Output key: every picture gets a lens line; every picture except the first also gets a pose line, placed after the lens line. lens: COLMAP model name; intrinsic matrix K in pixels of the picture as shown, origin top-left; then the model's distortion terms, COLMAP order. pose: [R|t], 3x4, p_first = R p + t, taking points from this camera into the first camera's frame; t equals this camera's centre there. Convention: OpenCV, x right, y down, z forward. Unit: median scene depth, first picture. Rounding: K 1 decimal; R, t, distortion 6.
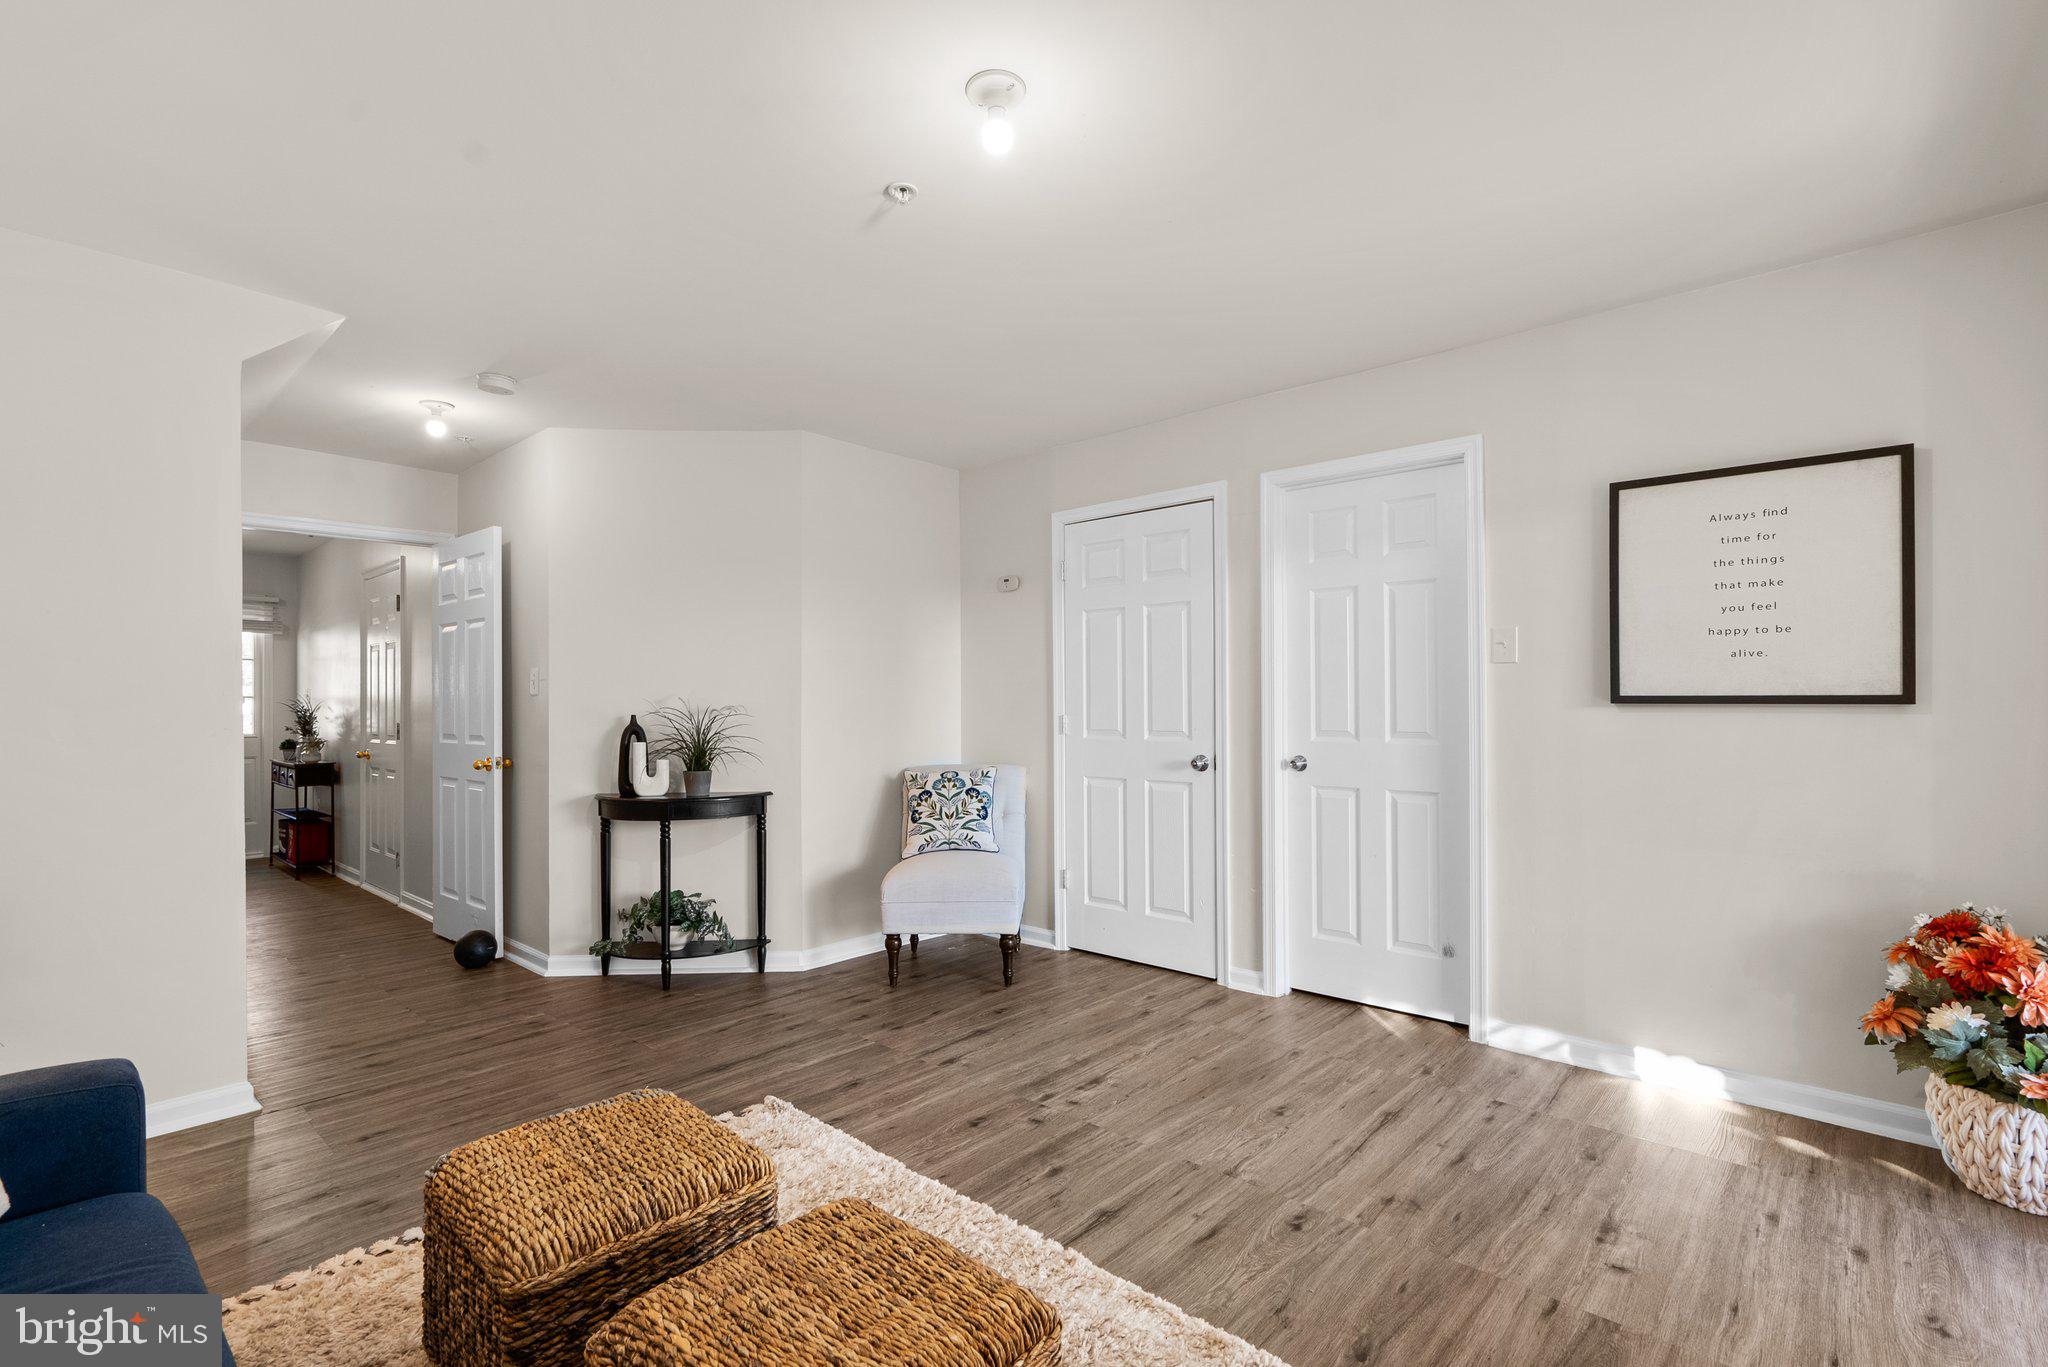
lens RADIAL K [[935.3, 0, 1023.9], [0, 935.3, 697.3], [0, 0, 1]] dist [-0.010468, 0.004370]
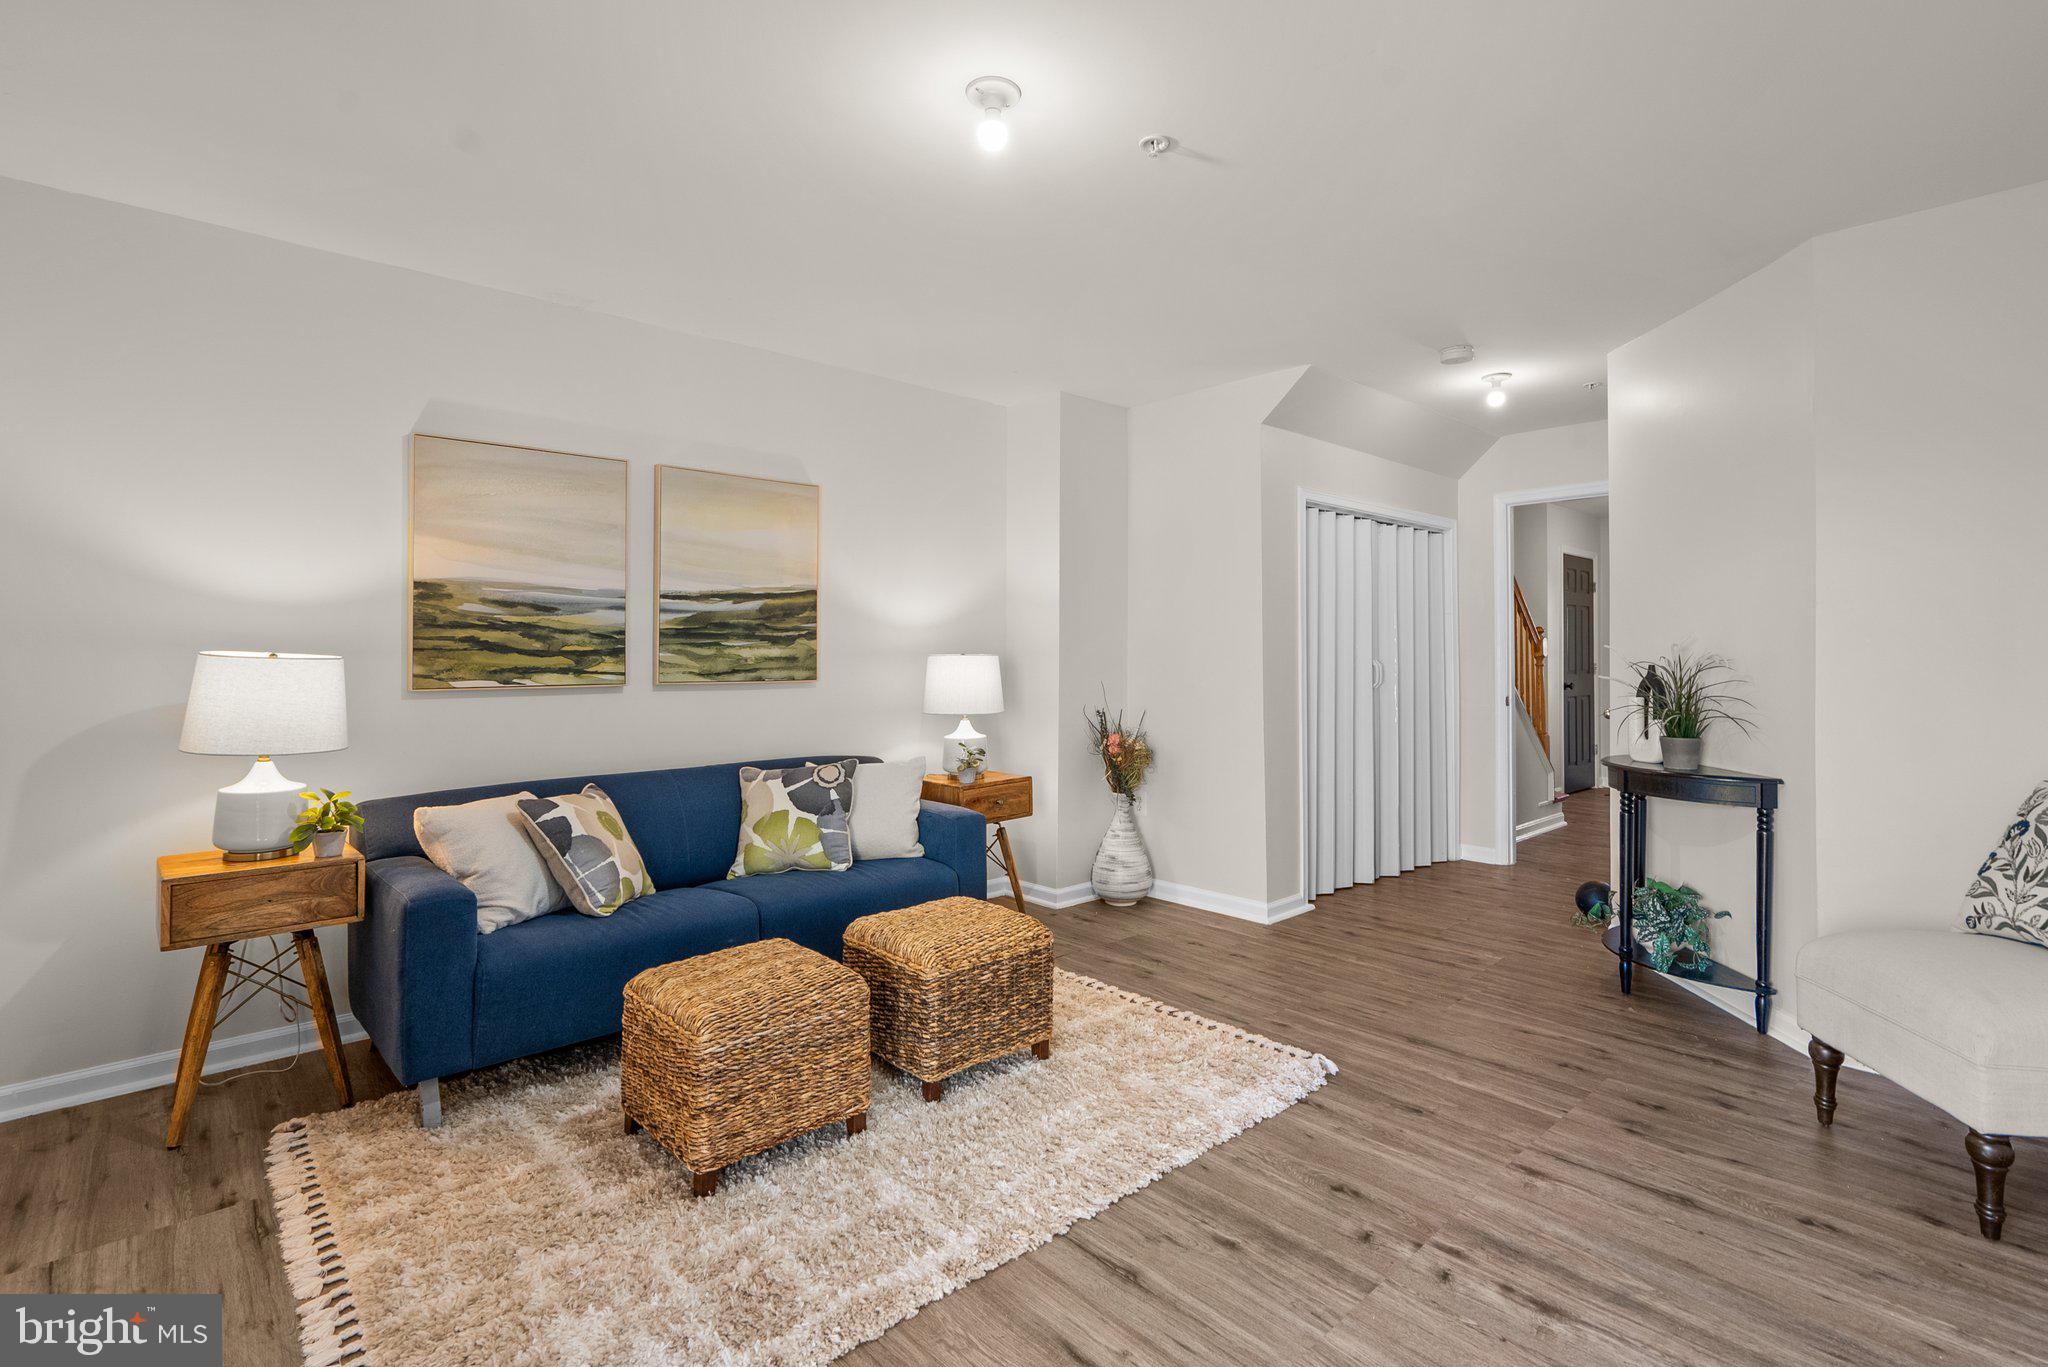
lens RADIAL K [[935.3, 0, 1015.7], [0, 935.3, 650.0], [0, 0, 1]] dist [-0.010468, 0.004370]
pose [[-0.105048, 0.000733, -0.994467, 0.603960], [0.011134, 0.999938, -0.000439, -0.000522], [0.994405, -0.011119, -0.105049, 0.650900]]
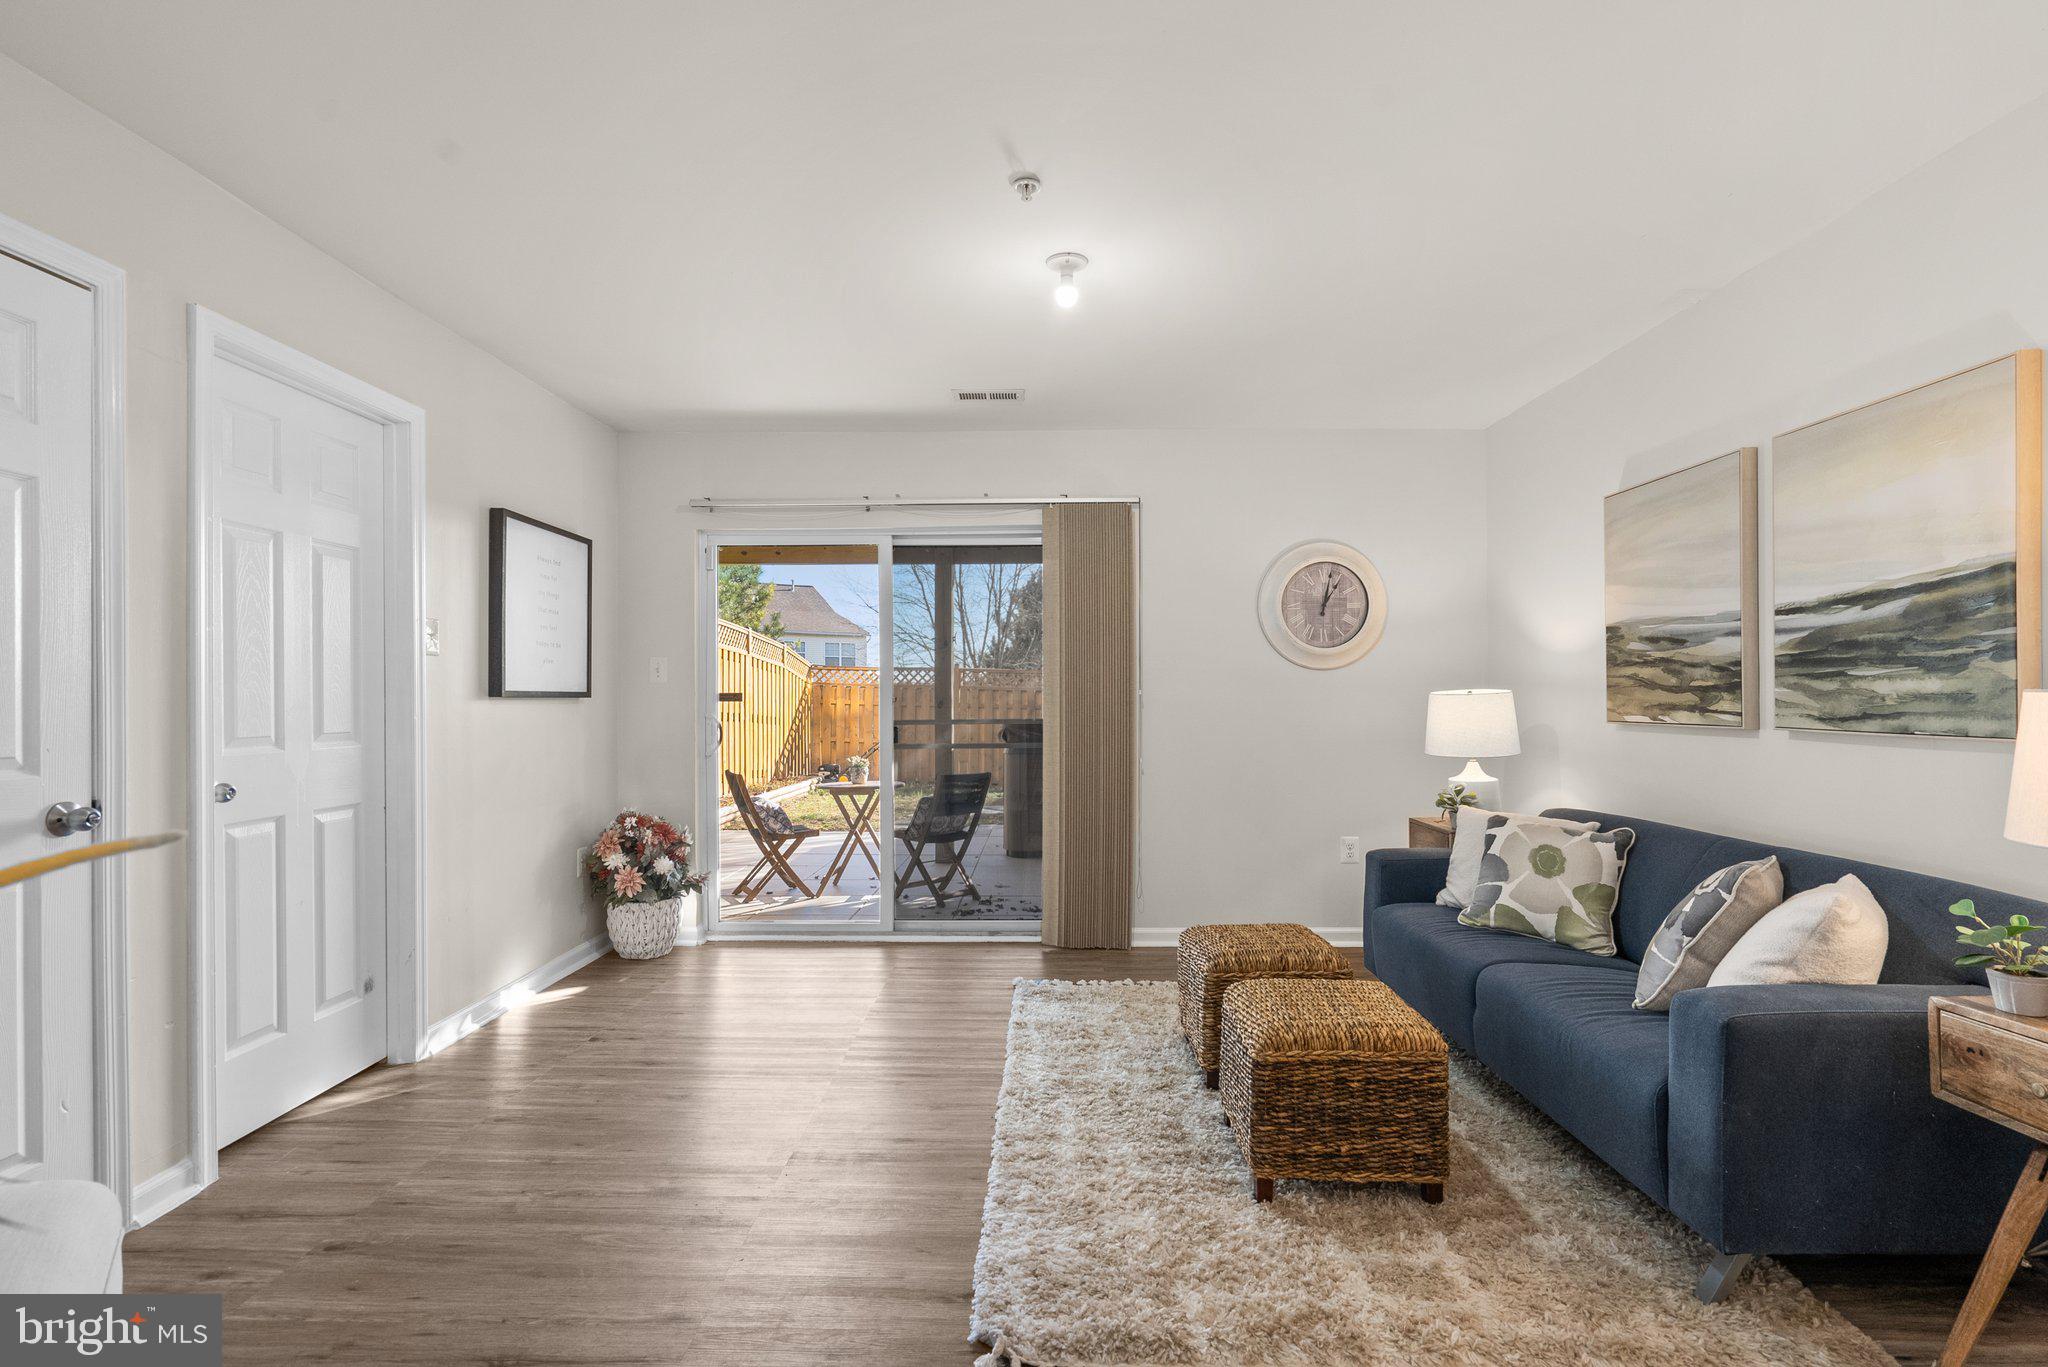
lens RADIAL K [[935.3, 0, 1024.5], [0, 935.3, 694.7], [0, 0, 1]] dist [-0.010468, 0.004370]
pose [[-0.656077, 0.006323, 0.754667, -0.609326], [-0.001504, 0.999952, -0.009686, 0.012496], [-0.754692, -0.007490, -0.656036, 1.152042]]
